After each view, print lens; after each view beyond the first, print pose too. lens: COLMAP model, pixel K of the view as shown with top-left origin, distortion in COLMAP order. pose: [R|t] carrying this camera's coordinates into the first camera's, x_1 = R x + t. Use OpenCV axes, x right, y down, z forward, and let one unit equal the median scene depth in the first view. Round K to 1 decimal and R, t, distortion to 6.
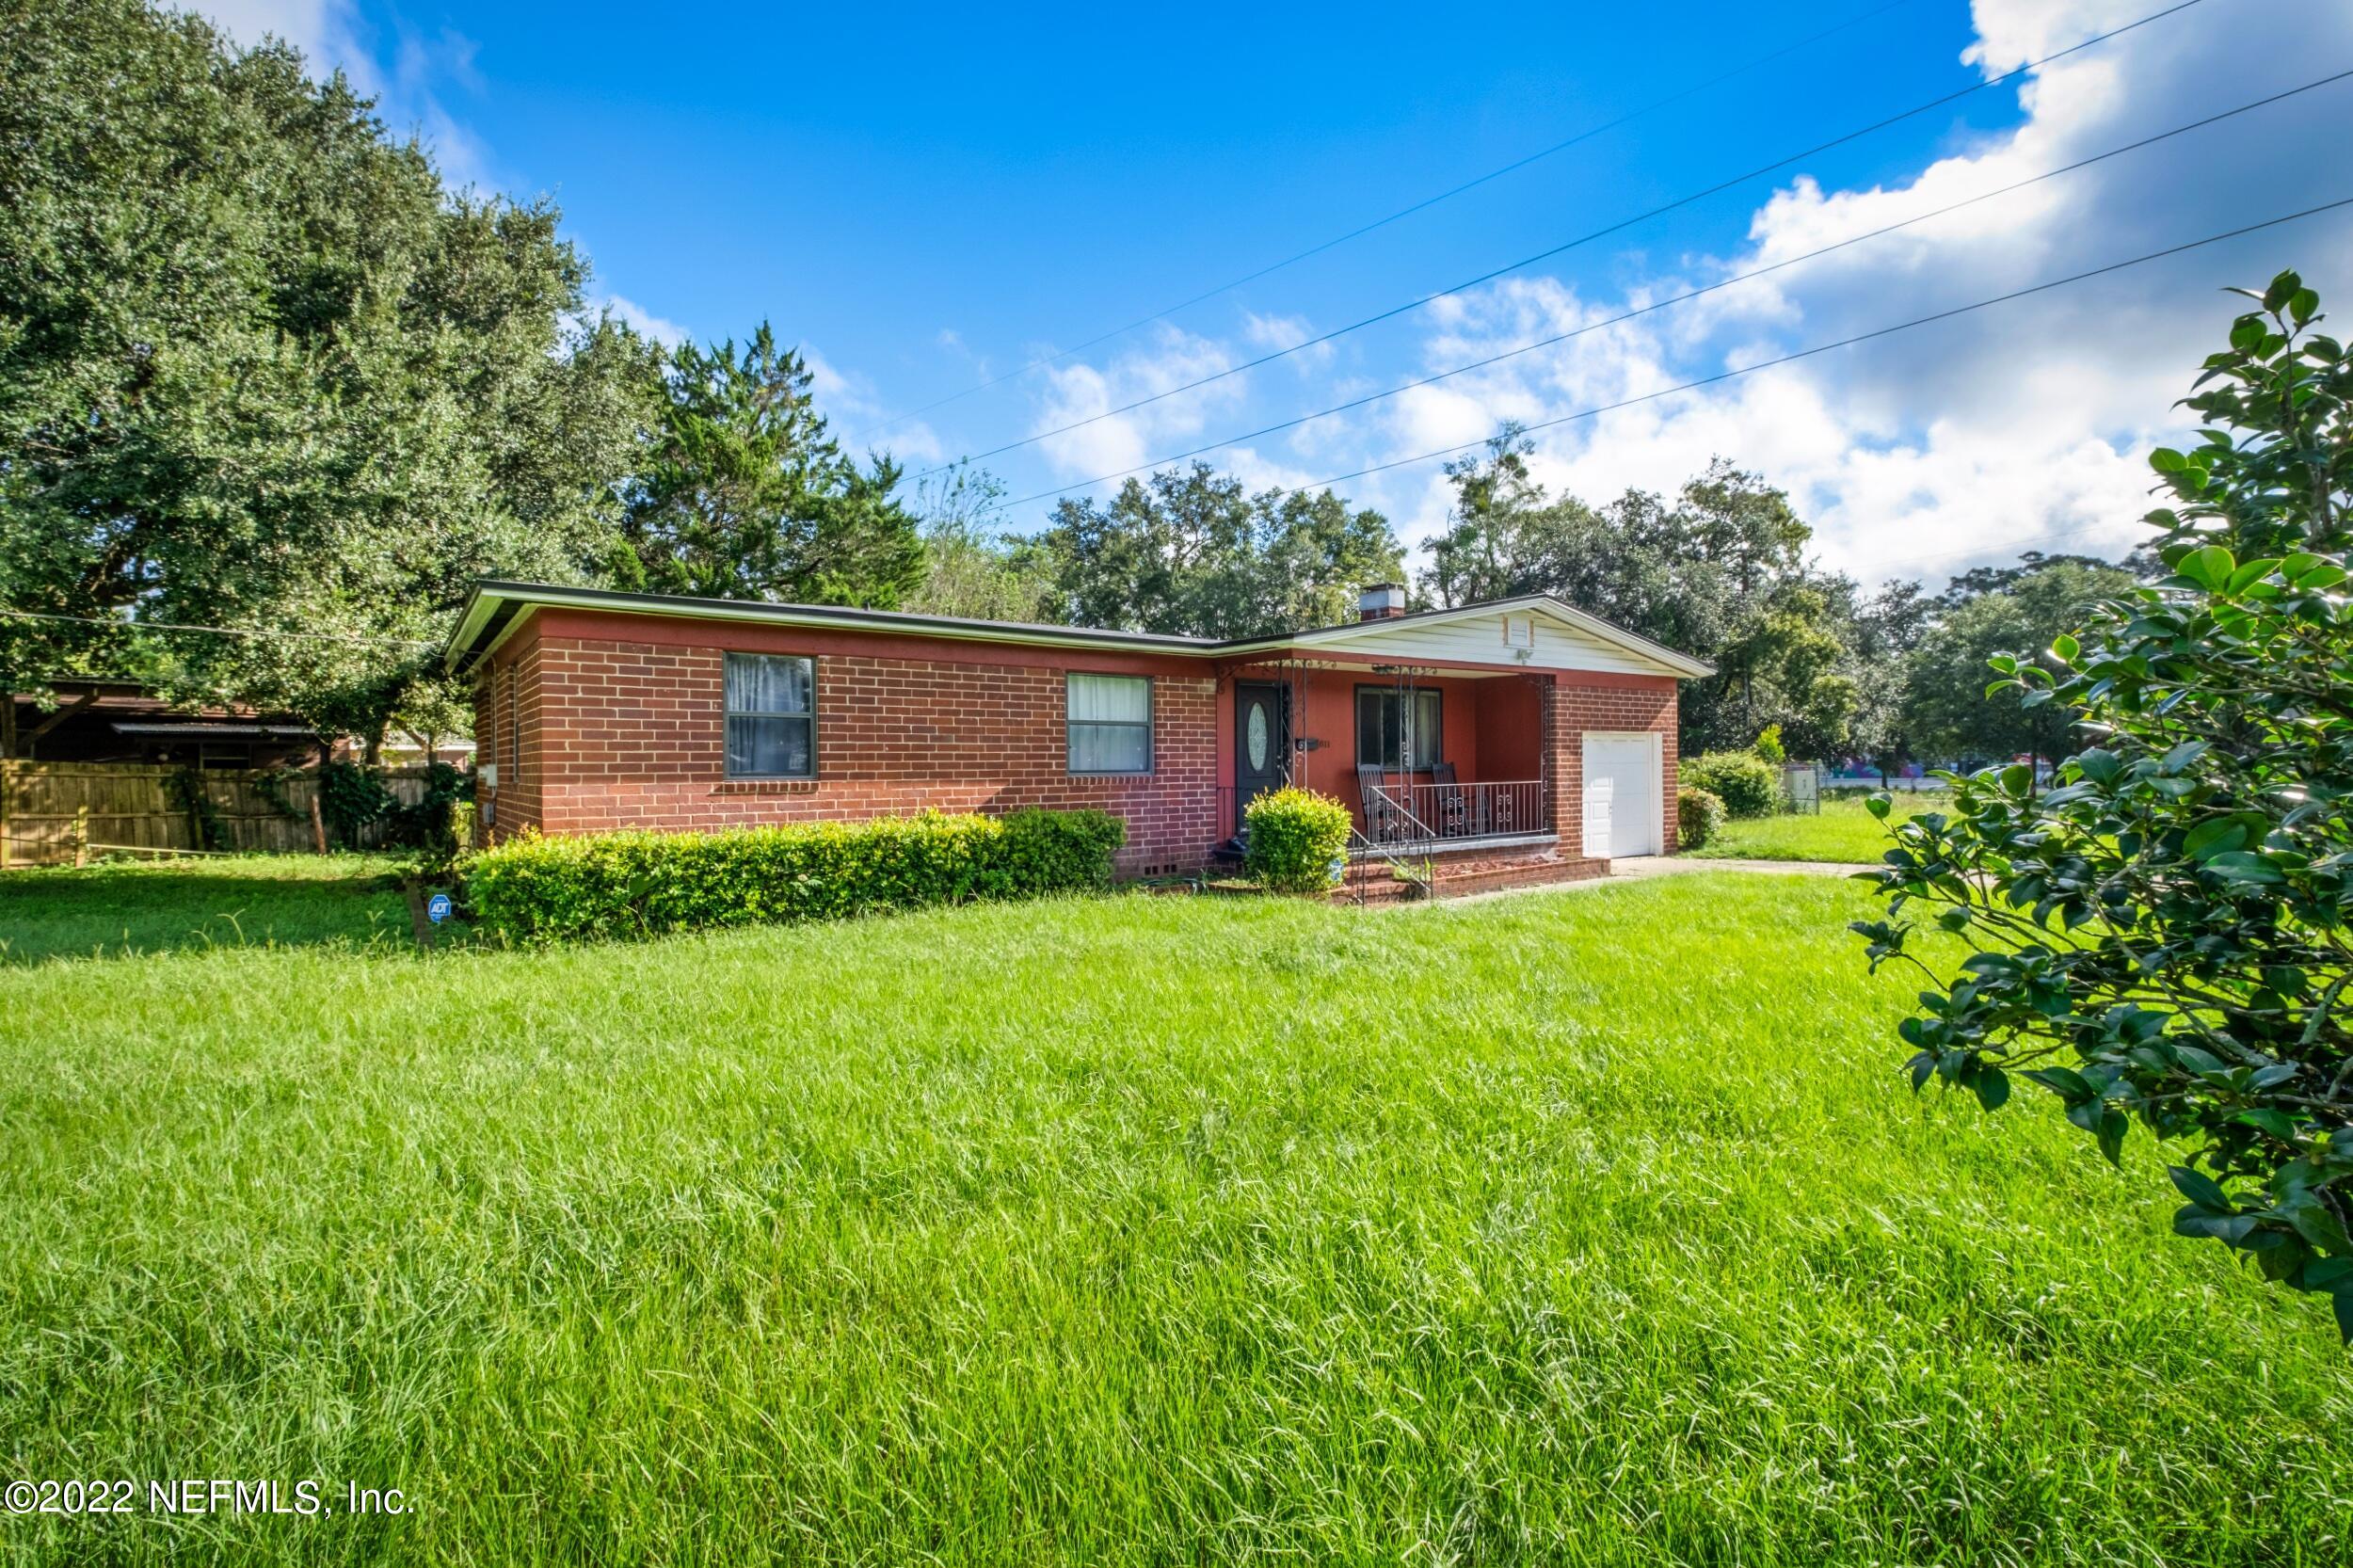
lens RADIAL K [[996.9, 0, 1176.5], [0, 996.9, 784.0], [0, 0, 1]] dist [-0.000787, 0.000034]
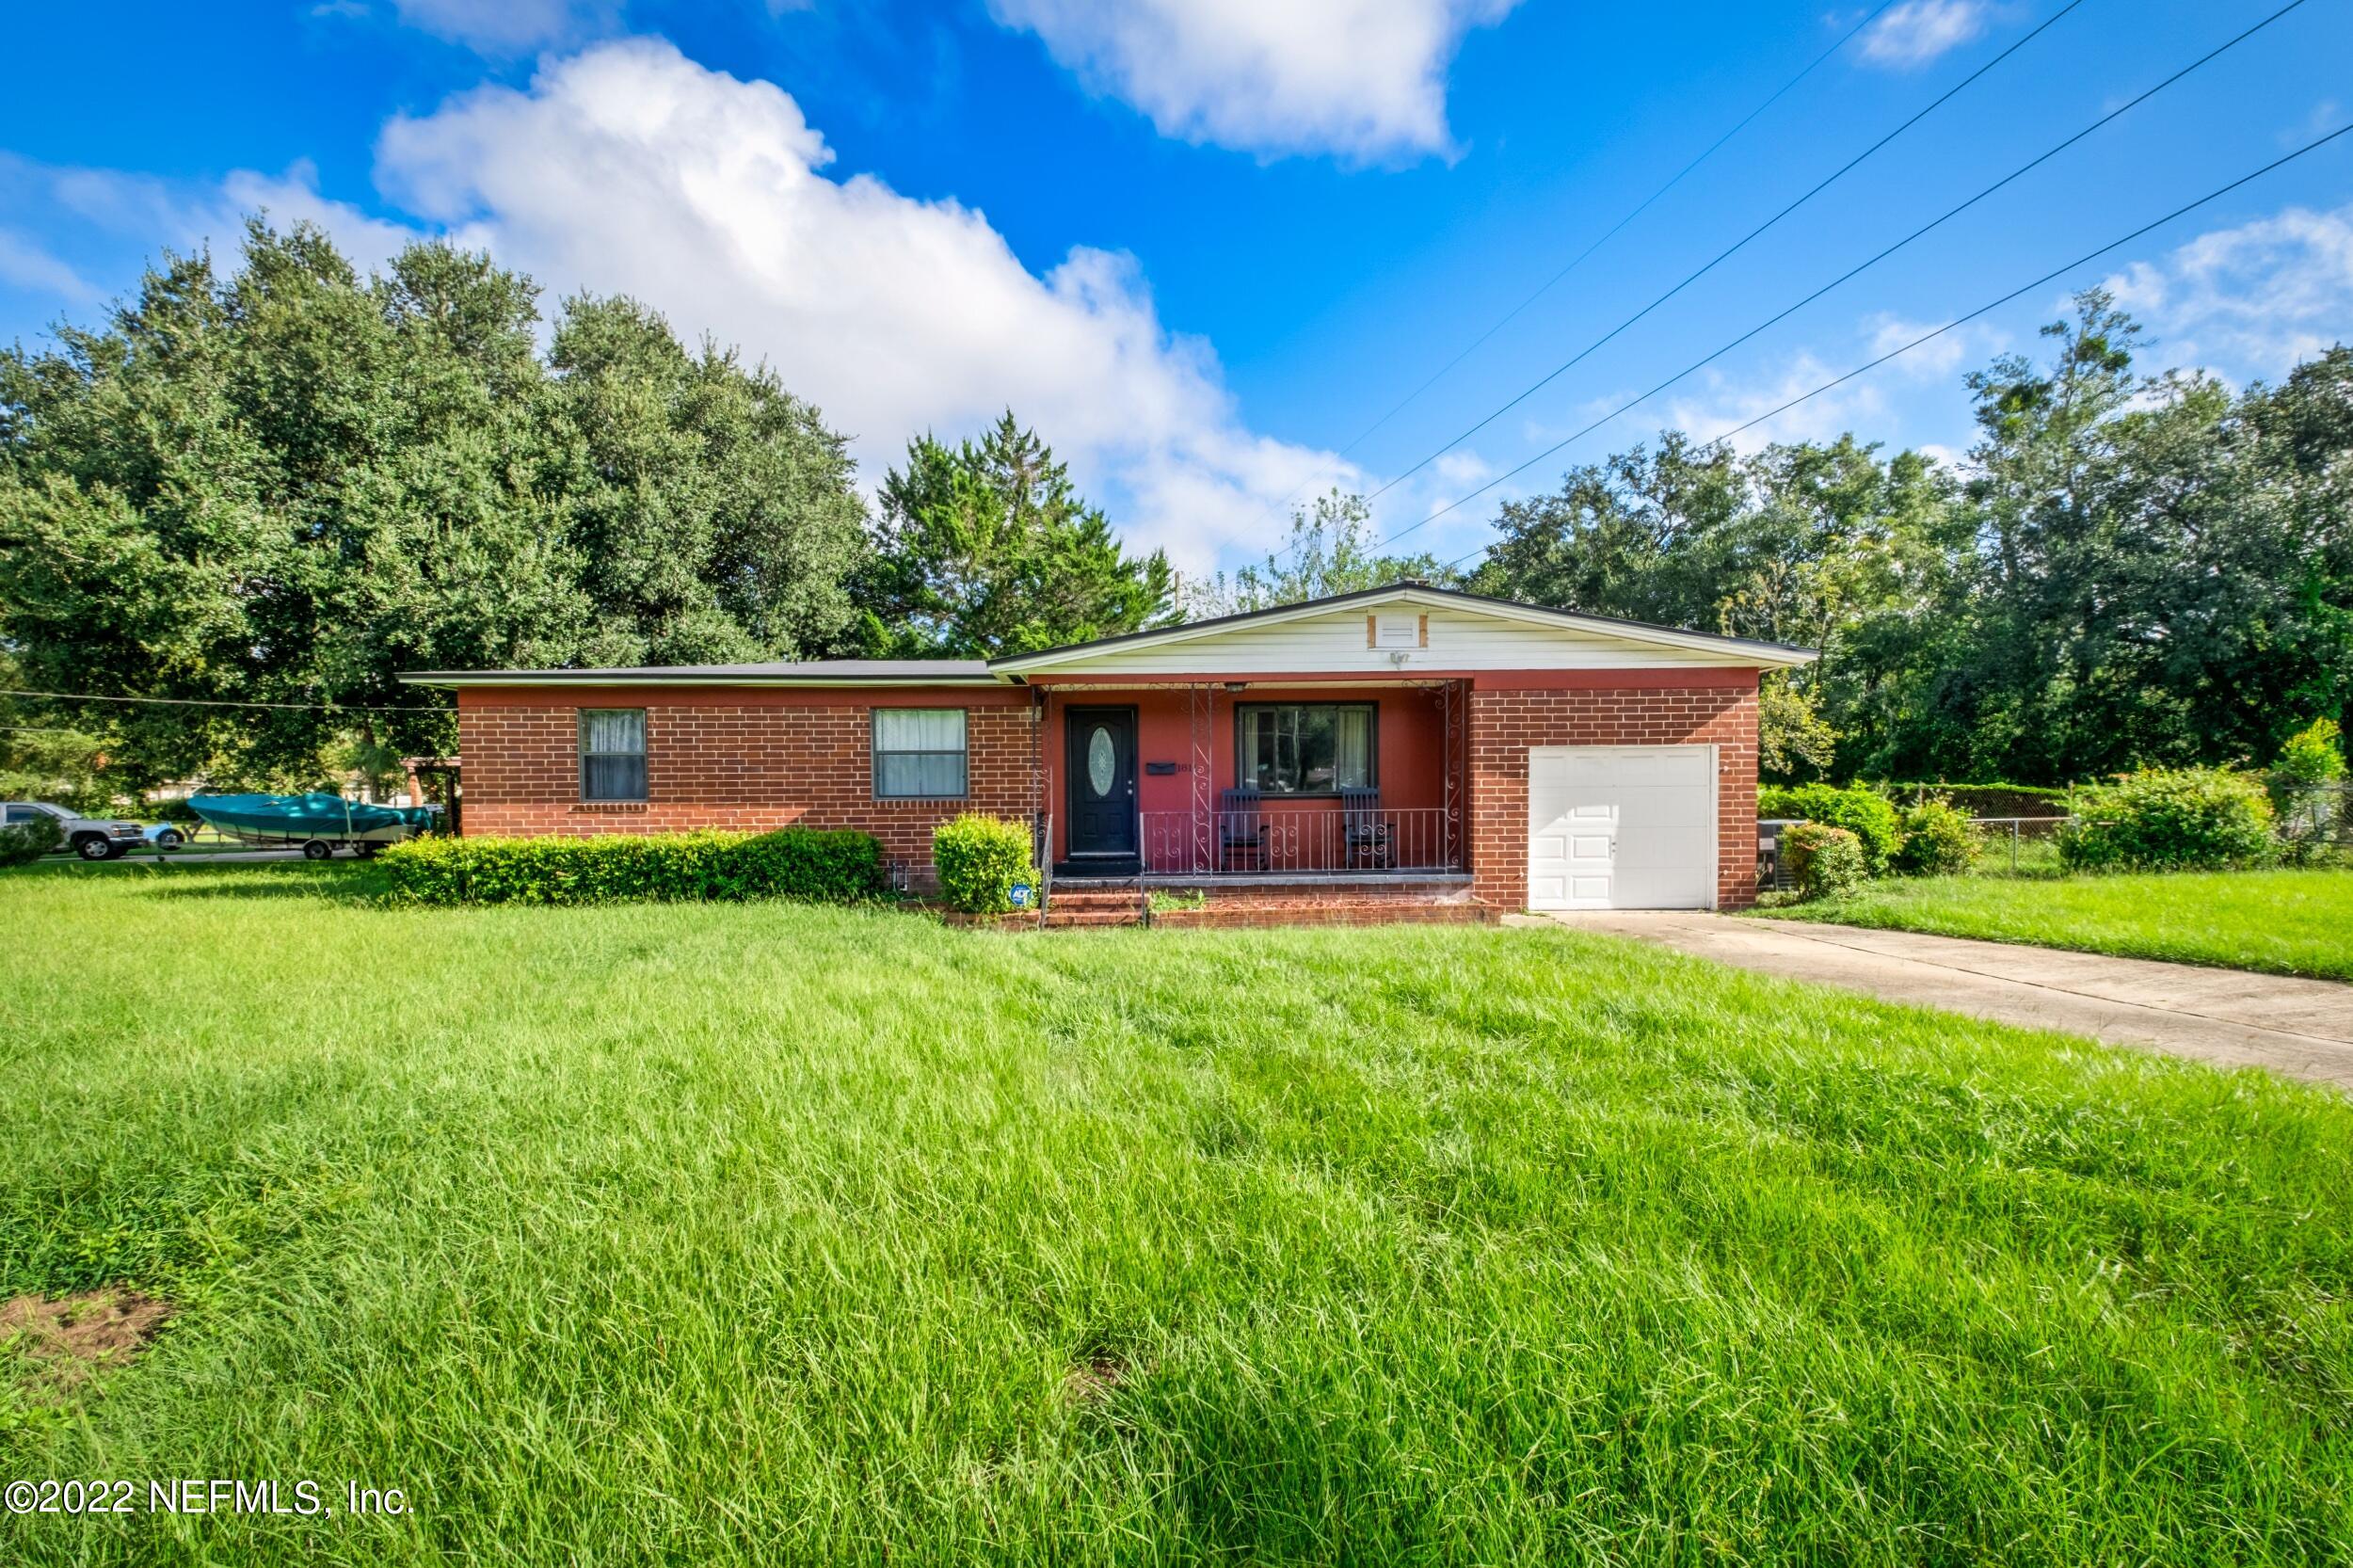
lens RADIAL K [[1025.8, 0, 1176.5], [0, 1025.8, 784.0], [0, 0, 1]] dist [0.002926, 0.000362]
pose [[0.833308, -0.004516, -0.552790, 0.920520], [-0.007900, 0.999767, -0.020077, -0.006585], [0.552752, 0.021098, 0.833079, 0.241808]]
